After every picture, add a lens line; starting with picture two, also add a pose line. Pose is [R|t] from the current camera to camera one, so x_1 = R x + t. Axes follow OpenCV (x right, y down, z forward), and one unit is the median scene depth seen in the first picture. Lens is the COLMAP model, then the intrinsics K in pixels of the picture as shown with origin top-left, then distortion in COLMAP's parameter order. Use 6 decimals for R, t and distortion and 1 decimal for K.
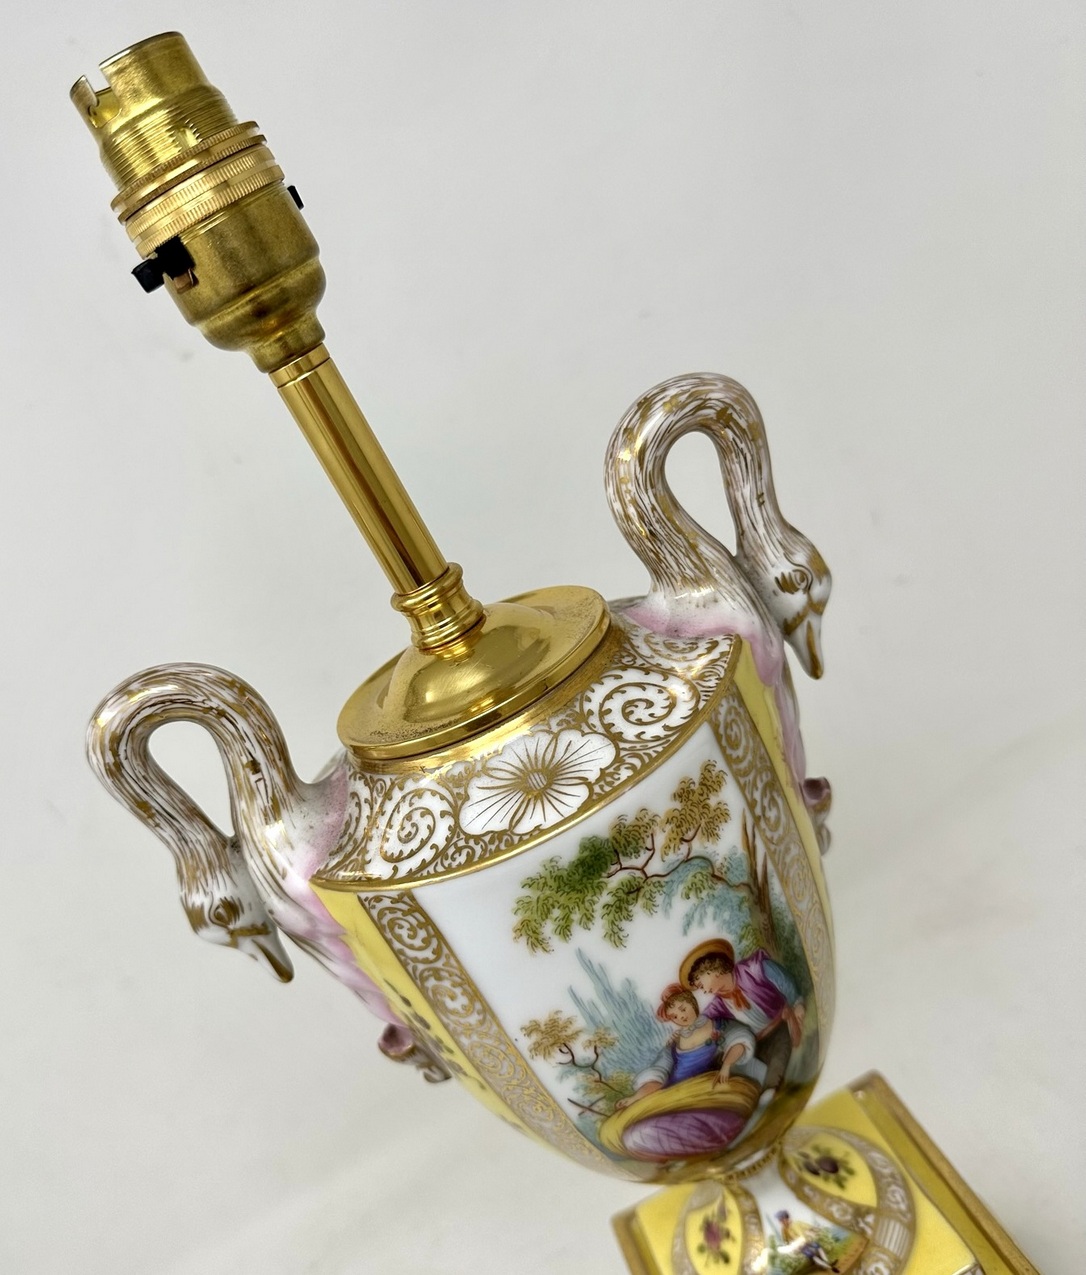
lens RADIAL K [[1208.0, 0, 462.5], [0, 1208.0, 642.2], [0, 0, 1]] dist [0.186847, -0.587590]
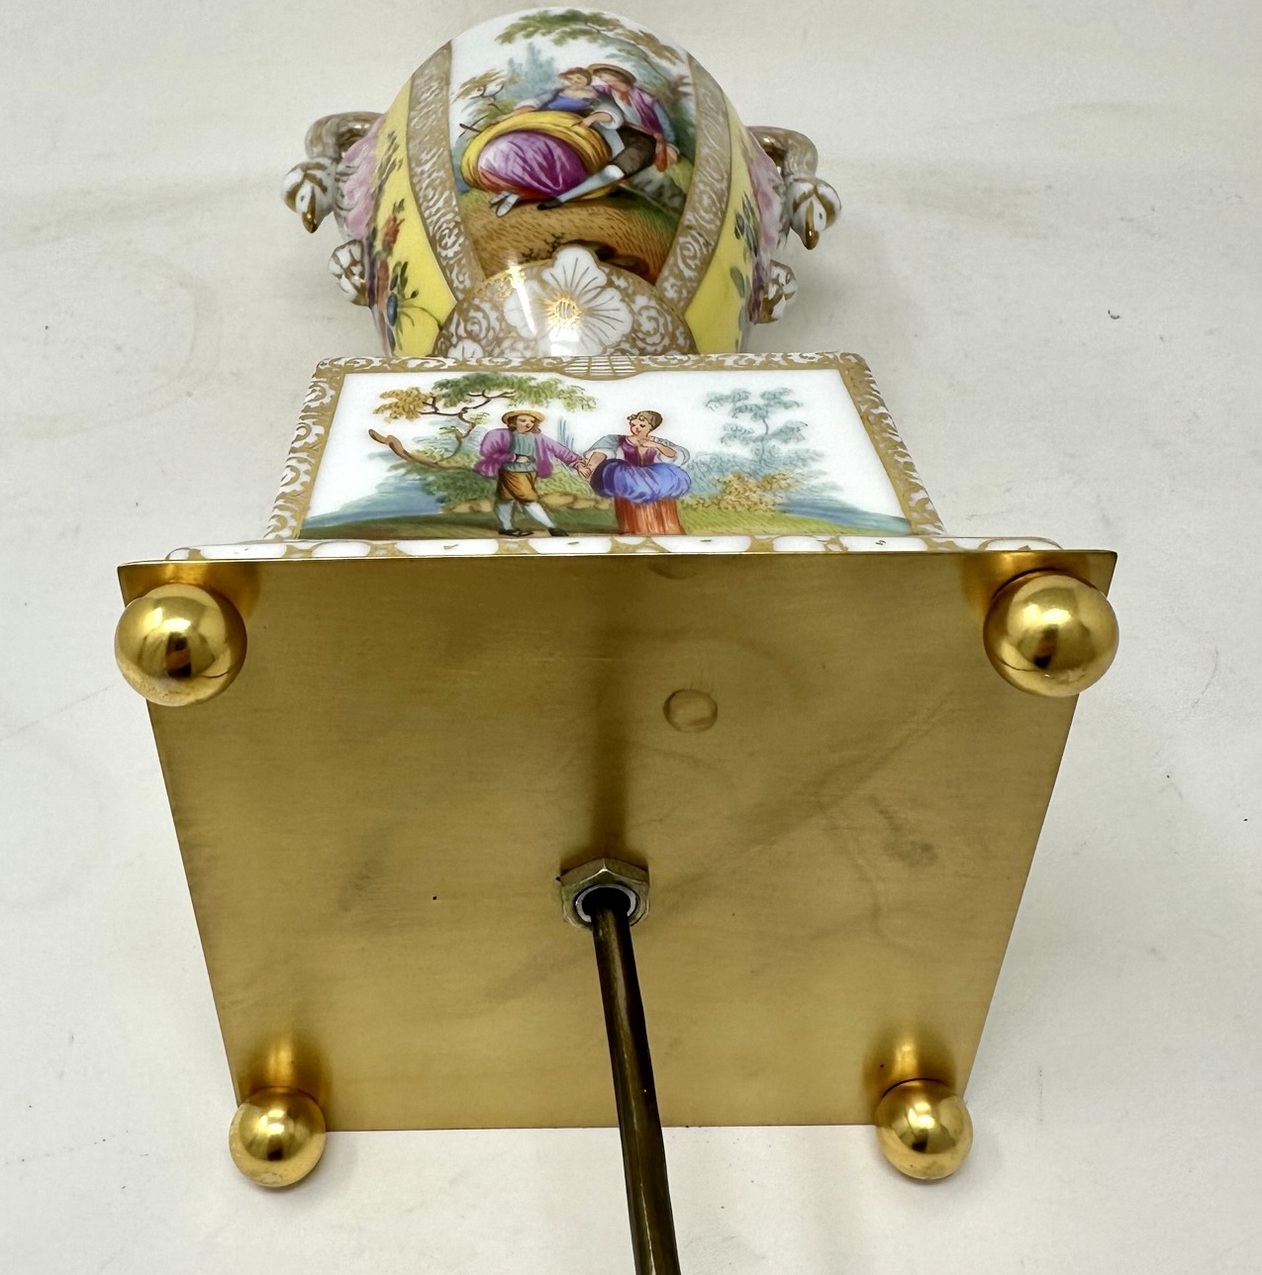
lens RADIAL K [[1374.9, 0, 549.0], [0, 1374.9, 633.5], [0, 0, 1]] dist [-0.064688, -0.004727]
pose [[0.876371, 0.168464, -0.451213, 0.871036], [-0.481383, 0.336760, -0.809236, 1.622506], [0.015623, 0.926398, 0.376222, 0.995941]]
